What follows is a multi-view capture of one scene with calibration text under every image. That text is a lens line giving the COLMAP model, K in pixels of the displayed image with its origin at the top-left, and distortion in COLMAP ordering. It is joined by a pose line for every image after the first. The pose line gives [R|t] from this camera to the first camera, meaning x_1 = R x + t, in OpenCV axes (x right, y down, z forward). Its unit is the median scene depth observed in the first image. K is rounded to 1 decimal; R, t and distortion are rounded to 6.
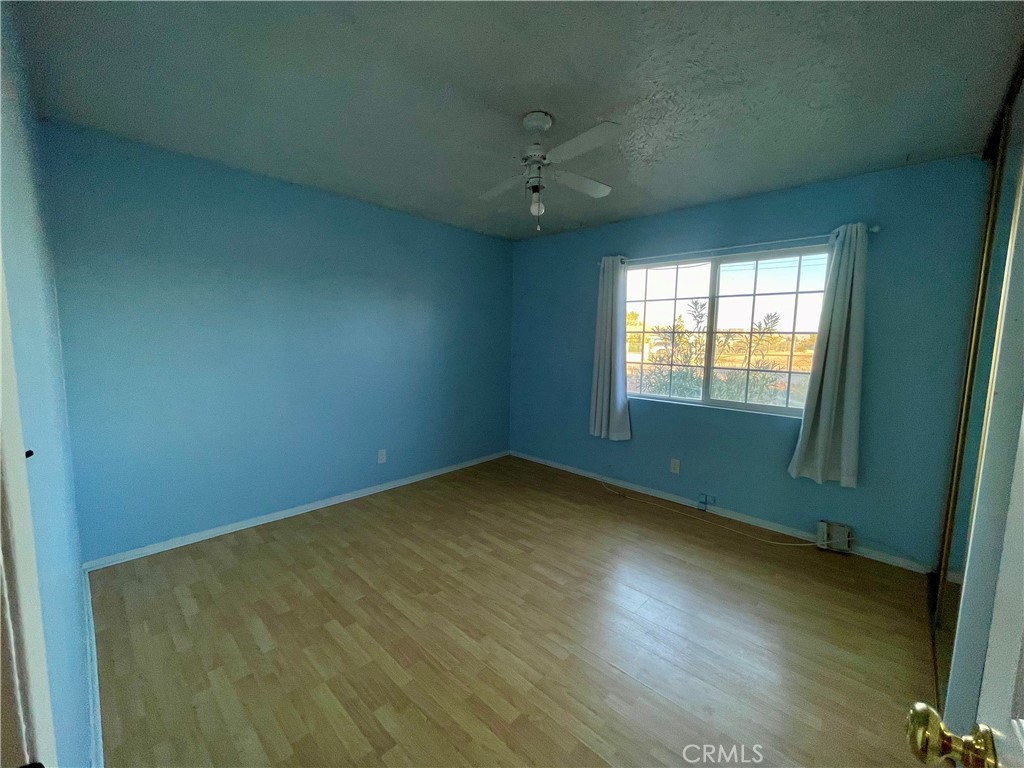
lens RADIAL K [[416.5, 0, 512.7], [0, 416.5, 385.4], [0, 0, 1]] dist [-0.001239, -0.000107]
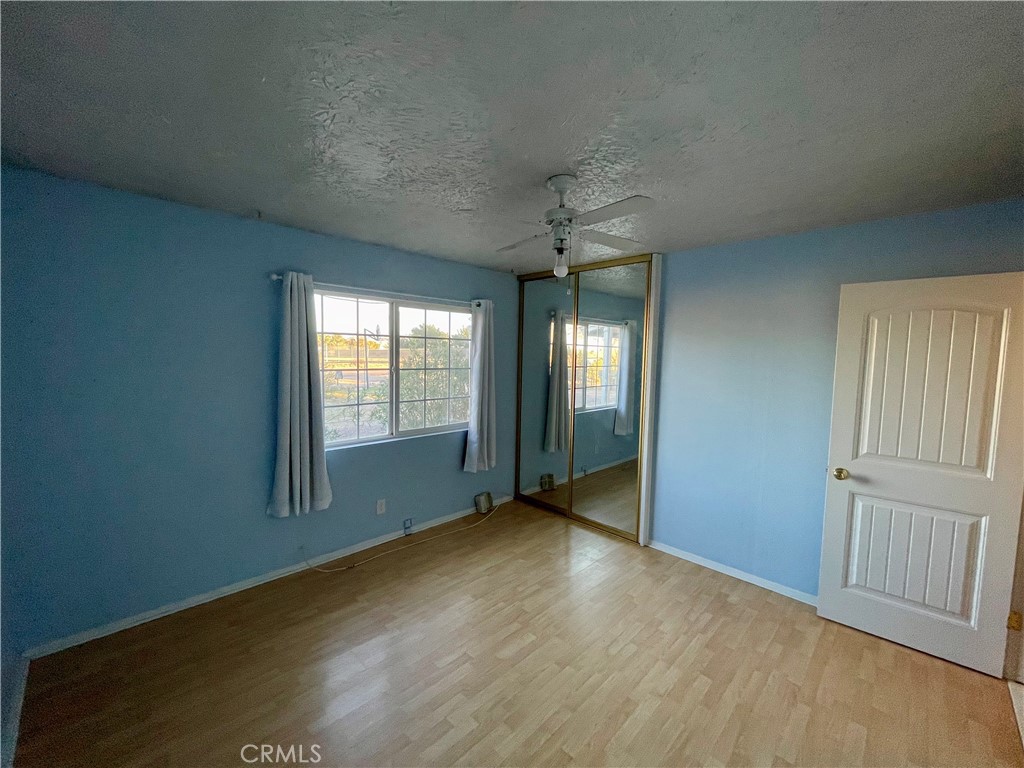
lens RADIAL K [[416.5, 0, 512.5], [0, 416.5, 382.9], [0, 0, 1]] dist [-0.001239, -0.000107]
pose [[0.015979, -0.086299, 0.996141, -0.662992], [0.092600, 0.992114, 0.084465, -0.177545], [-0.995575, 0.090893, 0.023844, 0.777659]]
